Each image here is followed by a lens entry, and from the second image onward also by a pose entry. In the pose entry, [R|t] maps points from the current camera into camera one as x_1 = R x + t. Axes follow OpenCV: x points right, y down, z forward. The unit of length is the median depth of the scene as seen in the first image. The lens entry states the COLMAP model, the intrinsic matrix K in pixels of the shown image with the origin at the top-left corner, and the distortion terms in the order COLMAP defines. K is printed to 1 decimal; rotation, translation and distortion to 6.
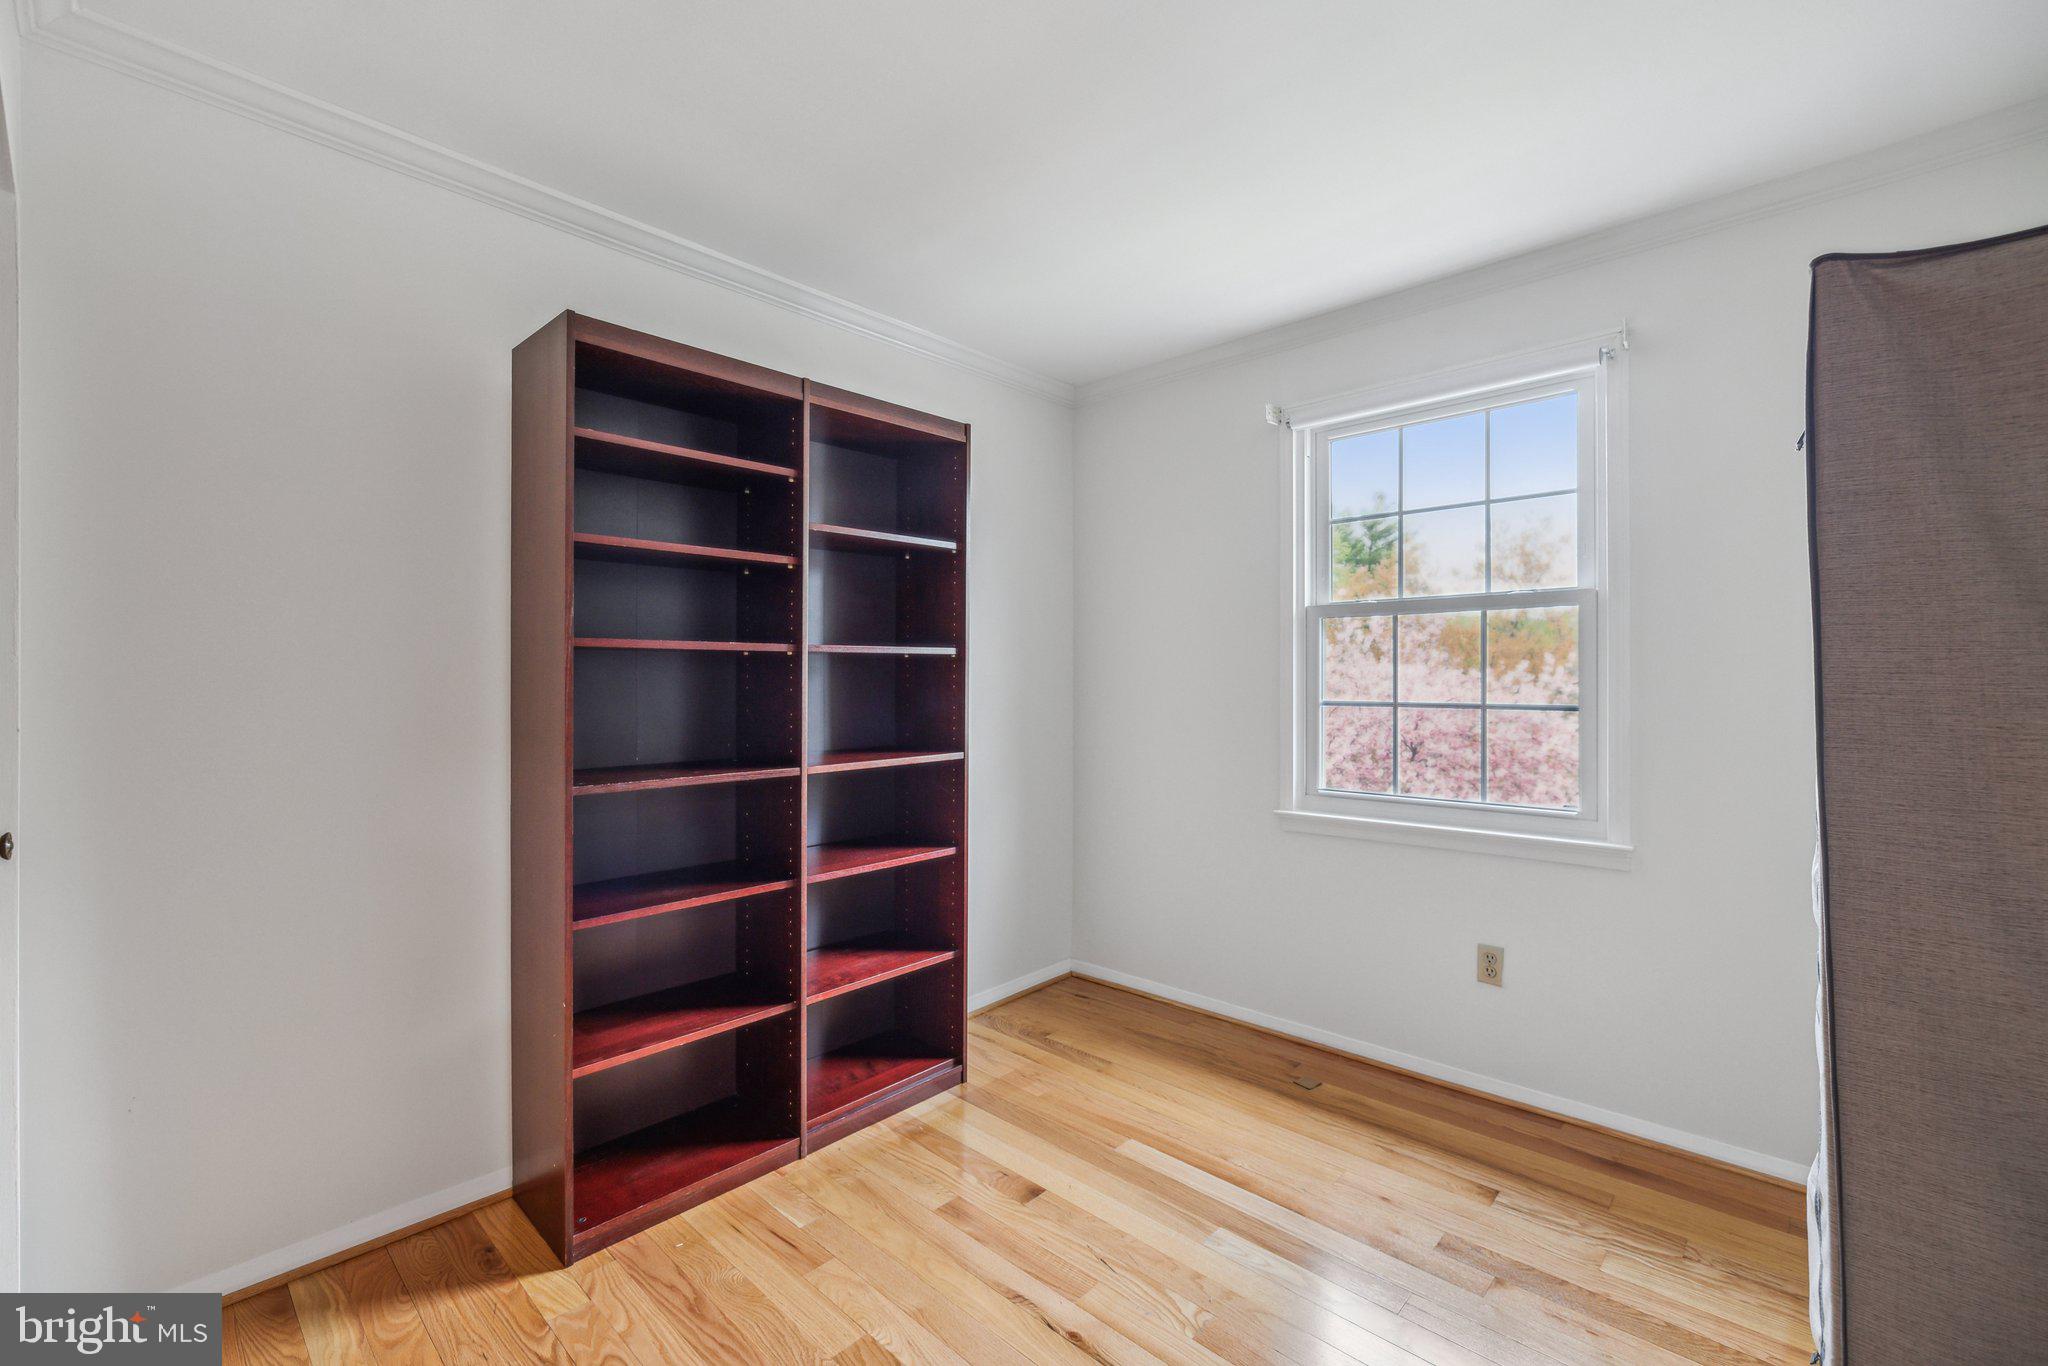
lens RADIAL K [[881.4, 0, 1019.2], [0, 881.4, 671.8], [0, 0, 1]] dist [0.003092, 0.000959]
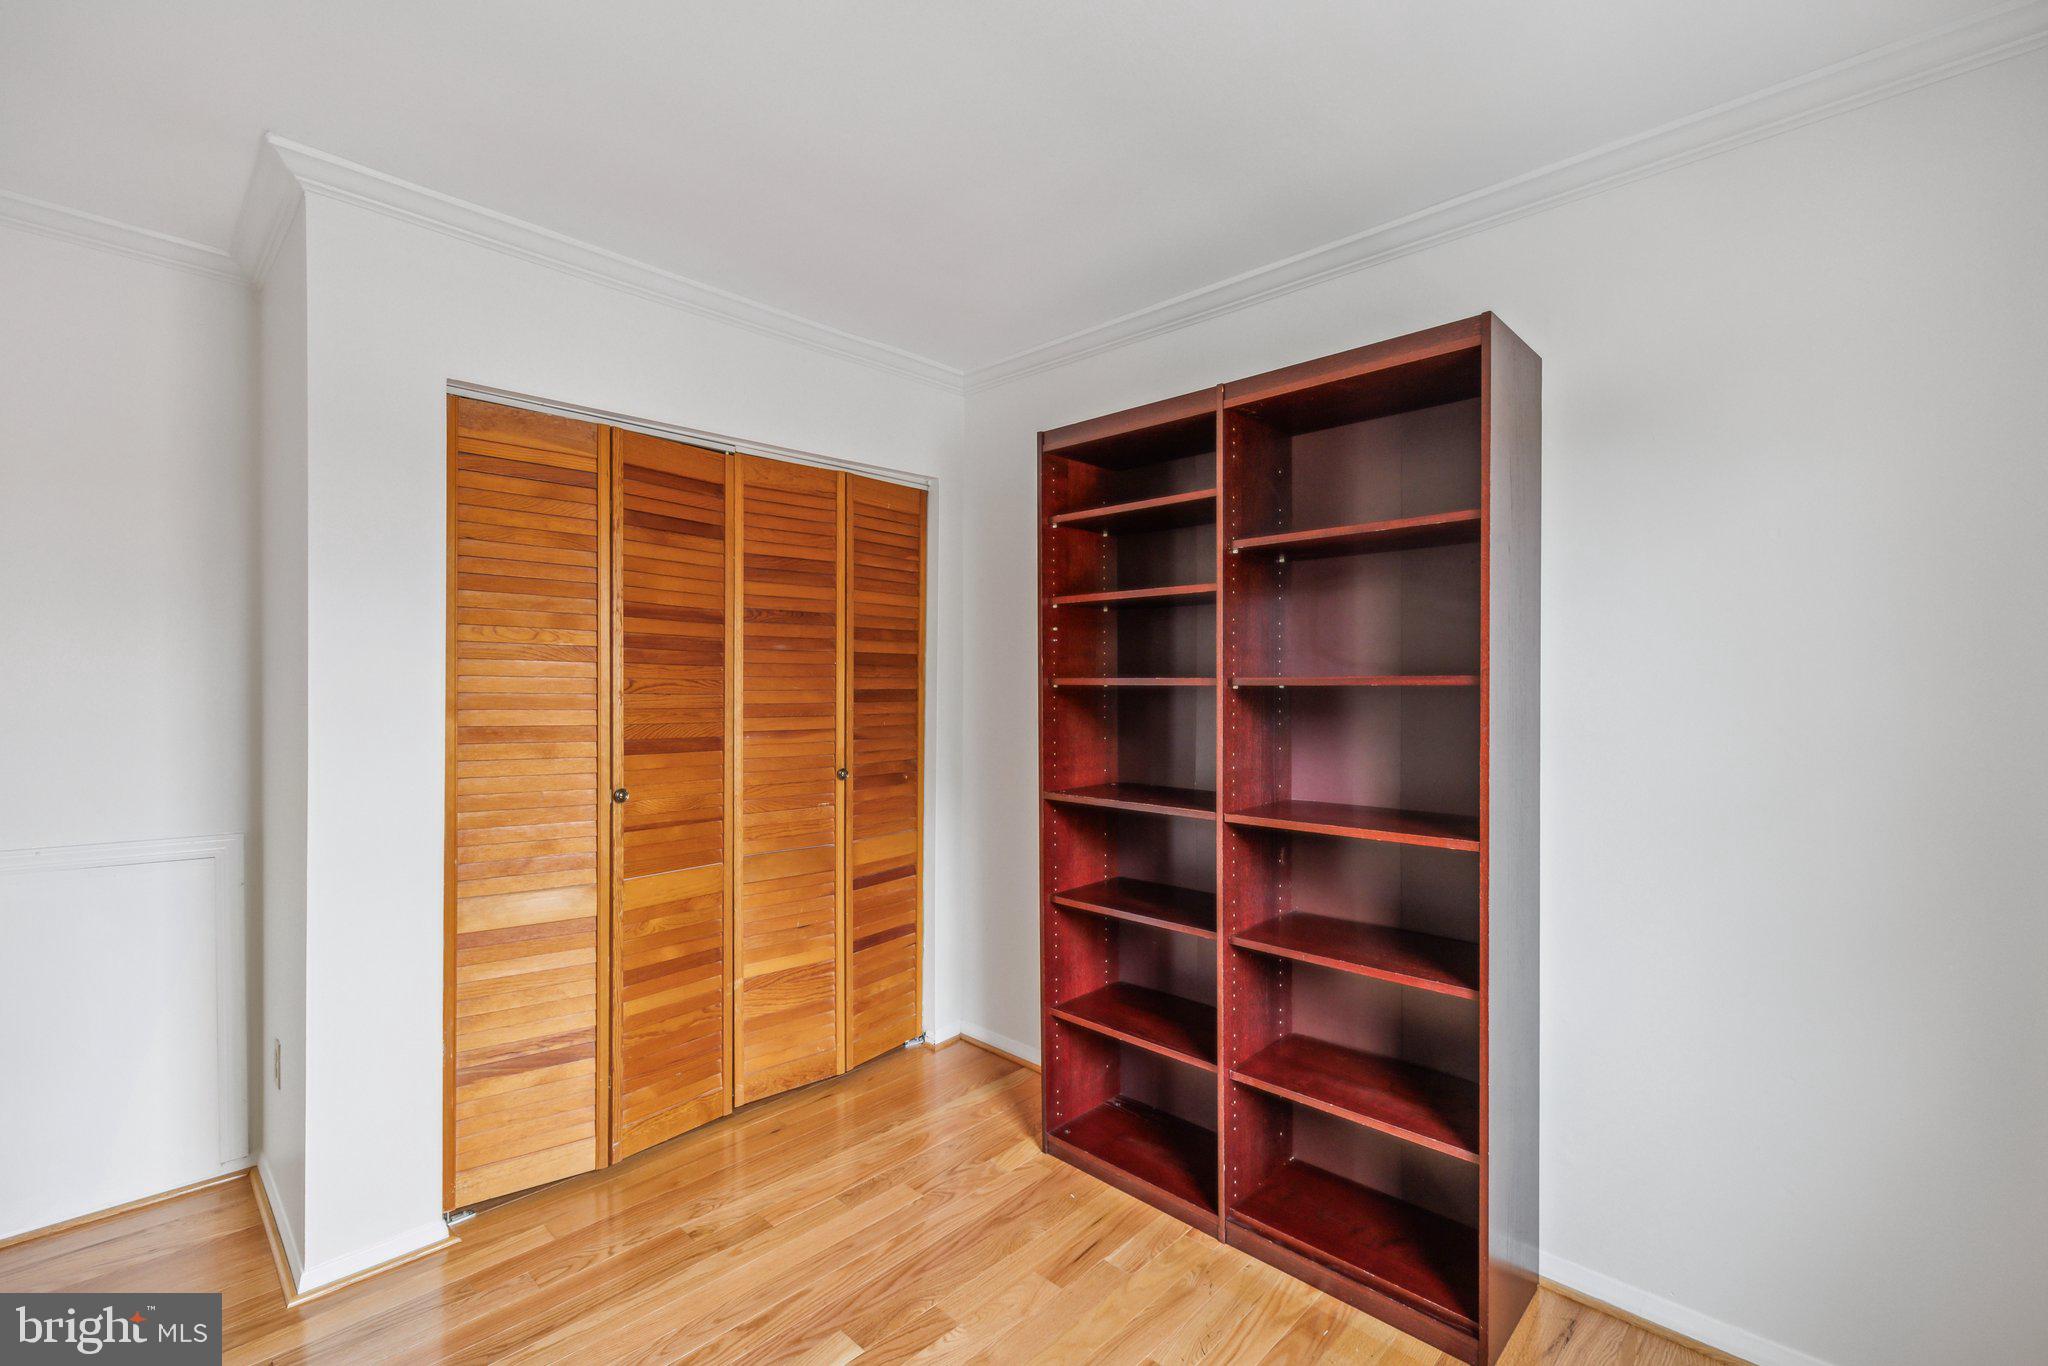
lens RADIAL K [[881.4, 0, 1019.9], [0, 881.4, 690.9], [0, 0, 1]] dist [0.003092, 0.000959]
pose [[-0.011754, -0.003240, -0.999926, 0.724254], [-0.003354, 0.999989, -0.003201, -0.013882], [0.999925, 0.003316, -0.011765, 0.870295]]
